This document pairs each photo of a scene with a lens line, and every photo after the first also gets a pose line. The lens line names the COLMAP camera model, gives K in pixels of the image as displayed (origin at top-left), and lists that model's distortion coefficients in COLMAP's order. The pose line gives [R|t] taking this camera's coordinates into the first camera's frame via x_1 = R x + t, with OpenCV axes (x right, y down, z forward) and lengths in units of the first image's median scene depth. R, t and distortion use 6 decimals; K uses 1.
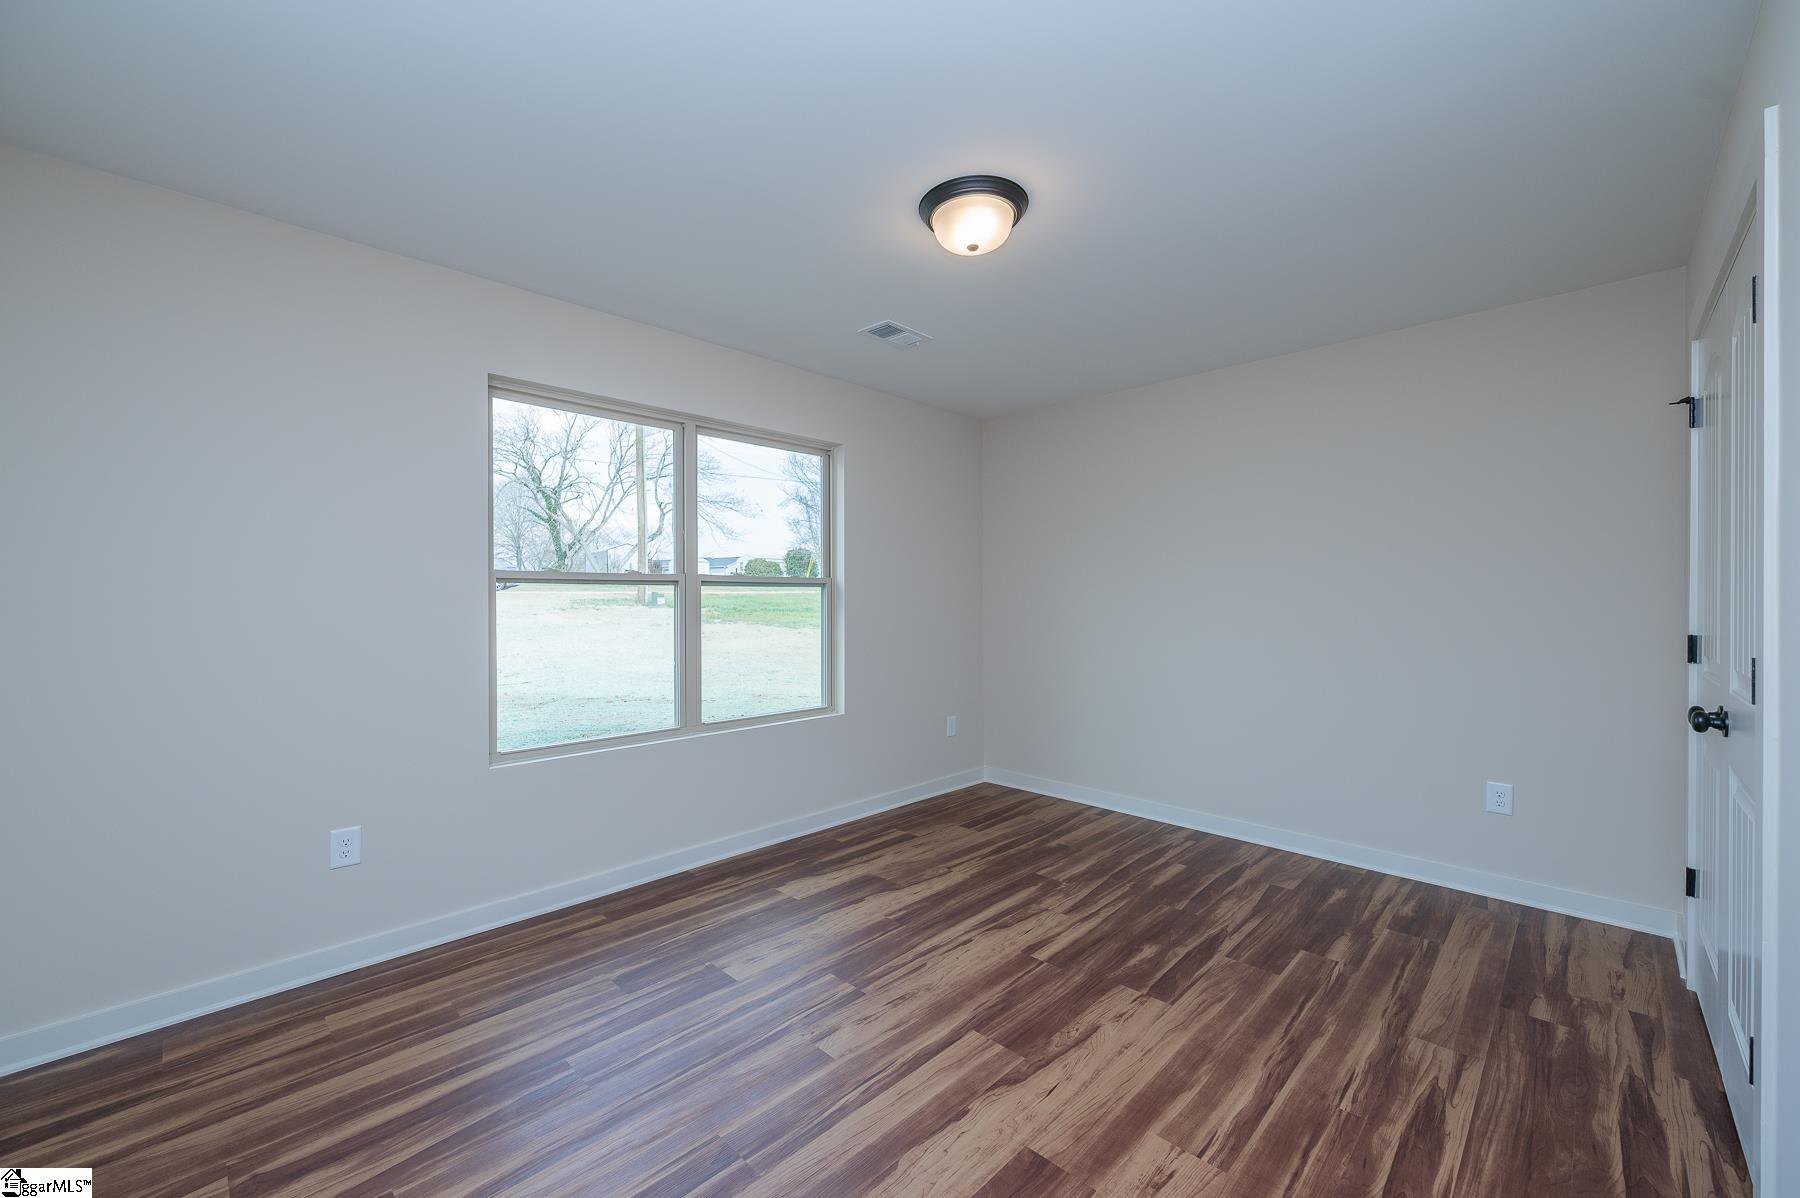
lens RADIAL K [[730.2, 0, 917.5], [0, 730.2, 599.4], [0, 0, 1]] dist [0.002714, -0.001224]
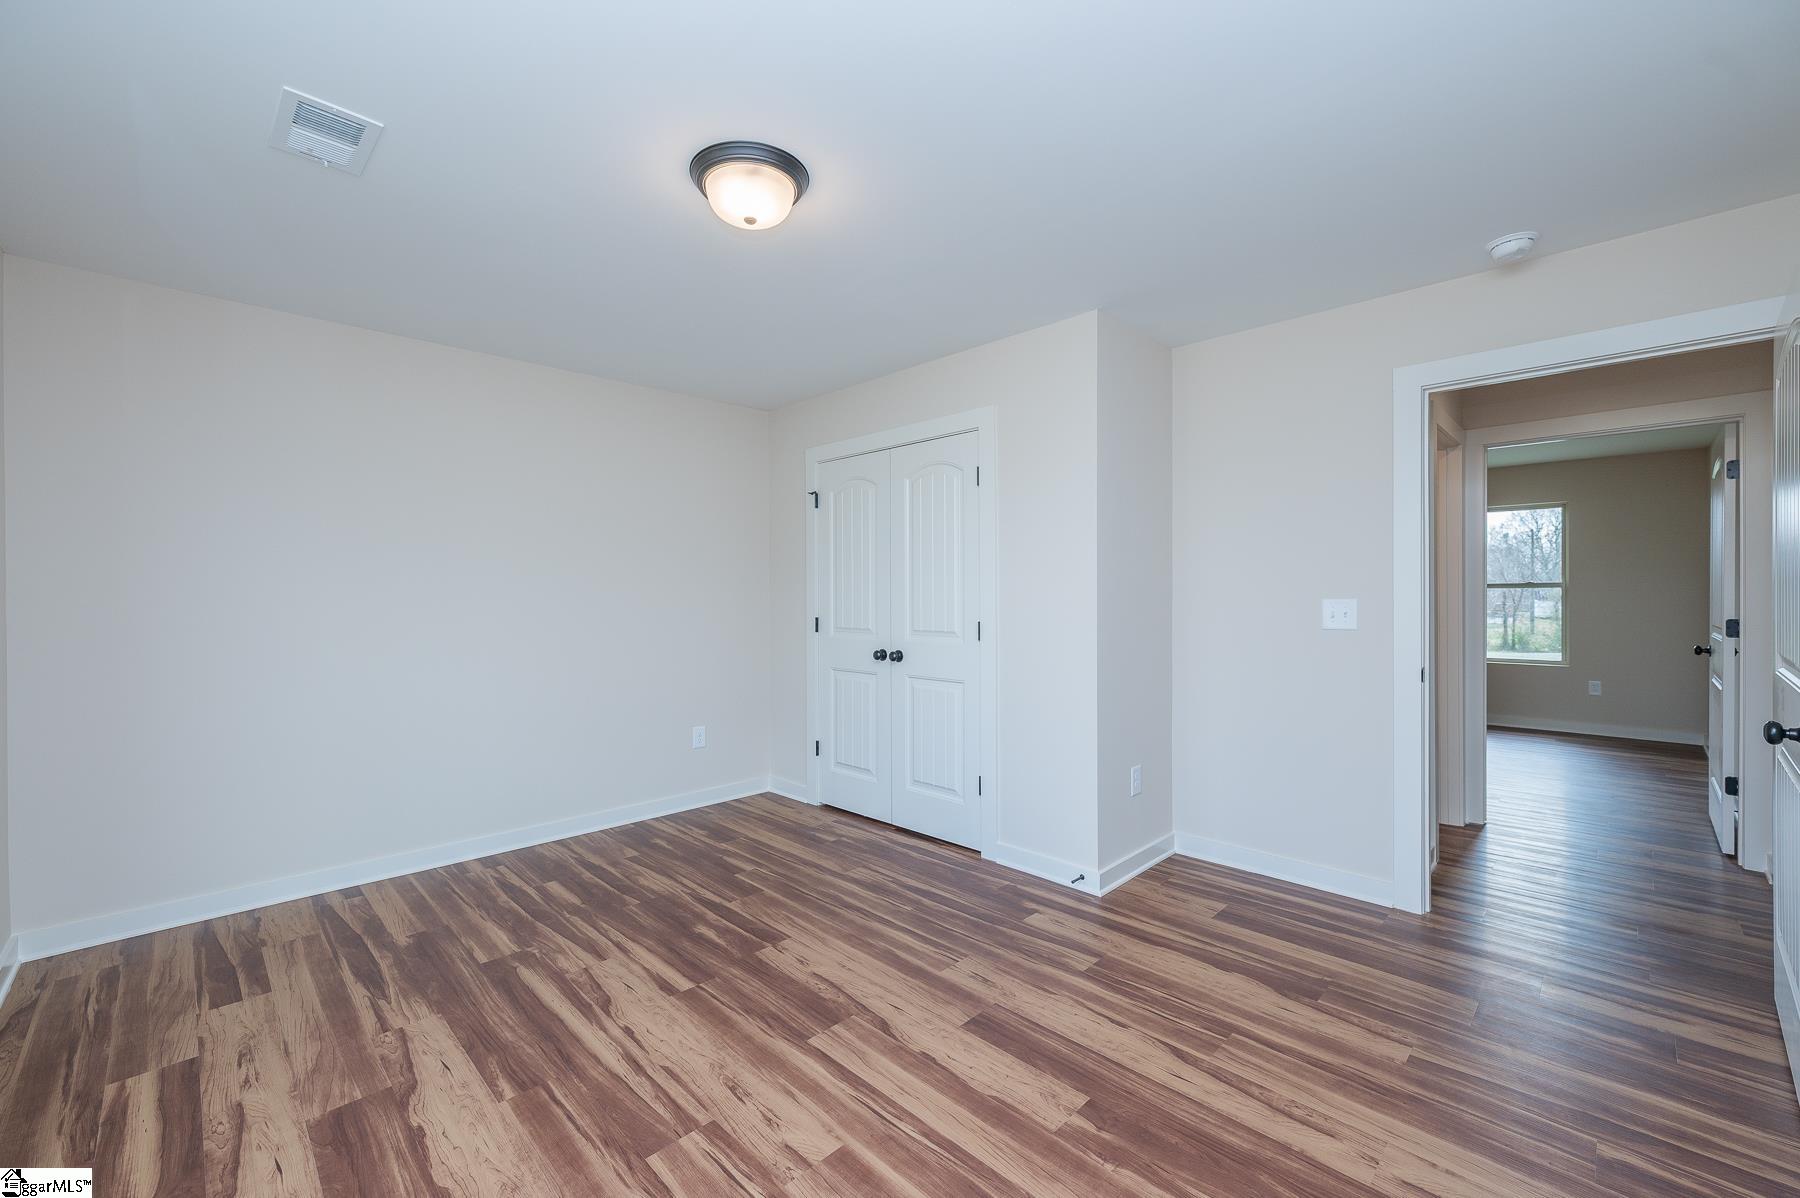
lens RADIAL K [[730.2, 0, 918.5], [0, 730.2, 595.6], [0, 0, 1]] dist [0.002714, -0.001224]
pose [[-0.000835, -0.001081, 0.999999, -0.637090], [0.010126, 0.999948, 0.001090, 0.011913], [-0.999948, 0.010127, -0.000824, 0.626568]]
